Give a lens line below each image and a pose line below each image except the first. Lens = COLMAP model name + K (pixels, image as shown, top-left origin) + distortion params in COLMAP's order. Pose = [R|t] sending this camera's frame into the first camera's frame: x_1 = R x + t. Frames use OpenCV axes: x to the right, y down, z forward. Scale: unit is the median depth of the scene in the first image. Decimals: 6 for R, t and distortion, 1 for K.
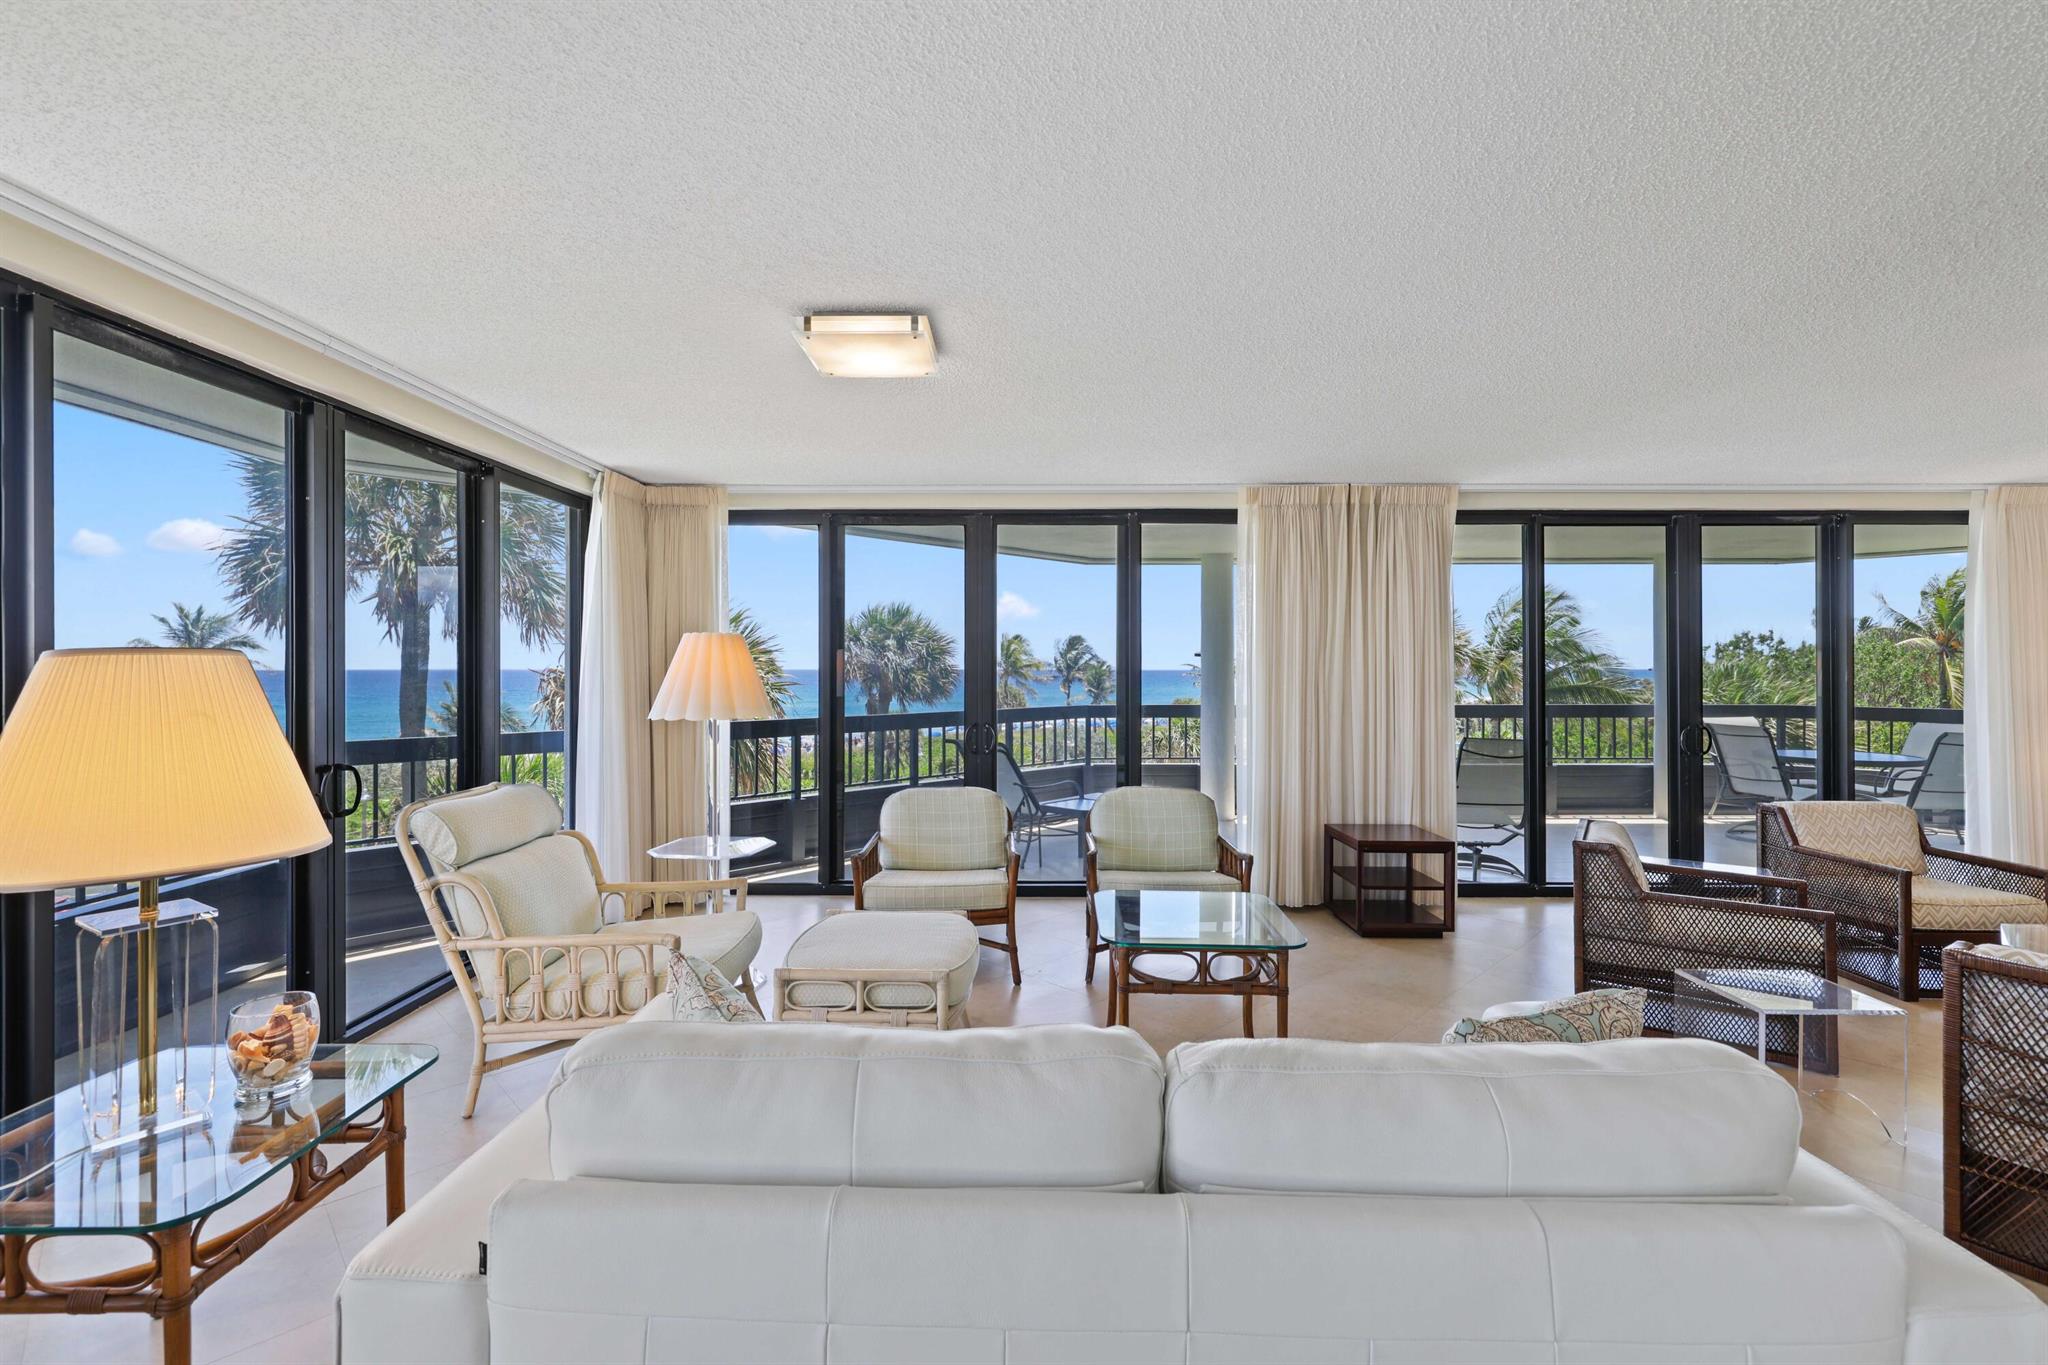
lens RADIAL K [[883.8, 0, 1028.3], [0, 883.8, 678.5], [0, 0, 1]] dist [-0.001895, 0.000361]
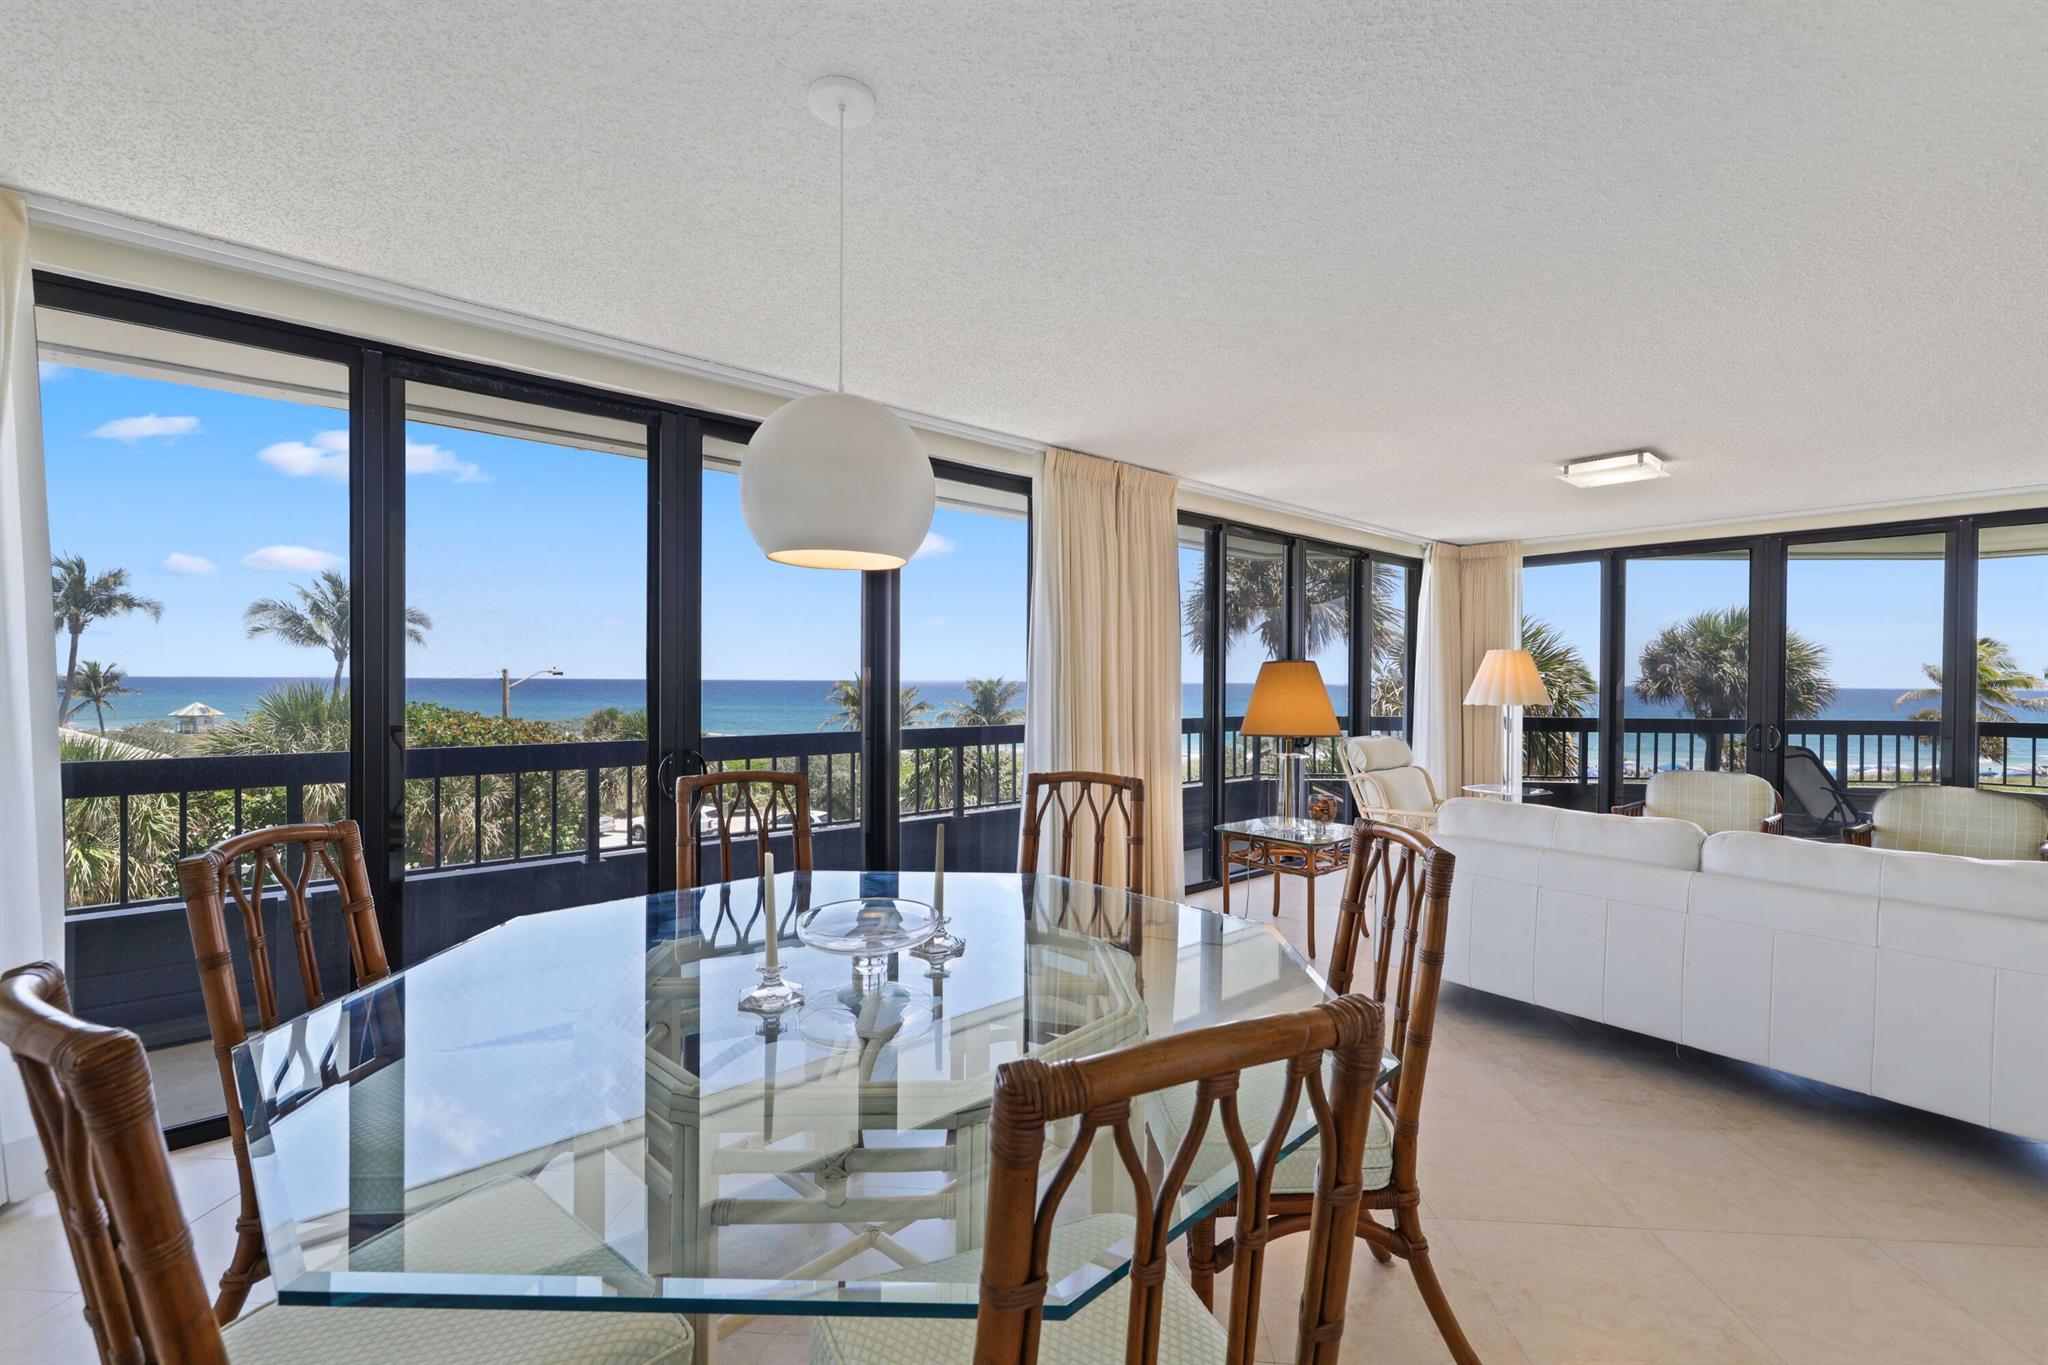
lens RADIAL K [[883.8, 0, 1021.1], [0, 883.8, 683.7], [0, 0, 1]] dist [-0.001895, 0.000361]
pose [[0.656541, 0.006932, -0.754259, 0.178184], [-0.015637, 0.999868, -0.004422, 0.019605], [0.754128, 0.014698, 0.656562, -0.466323]]
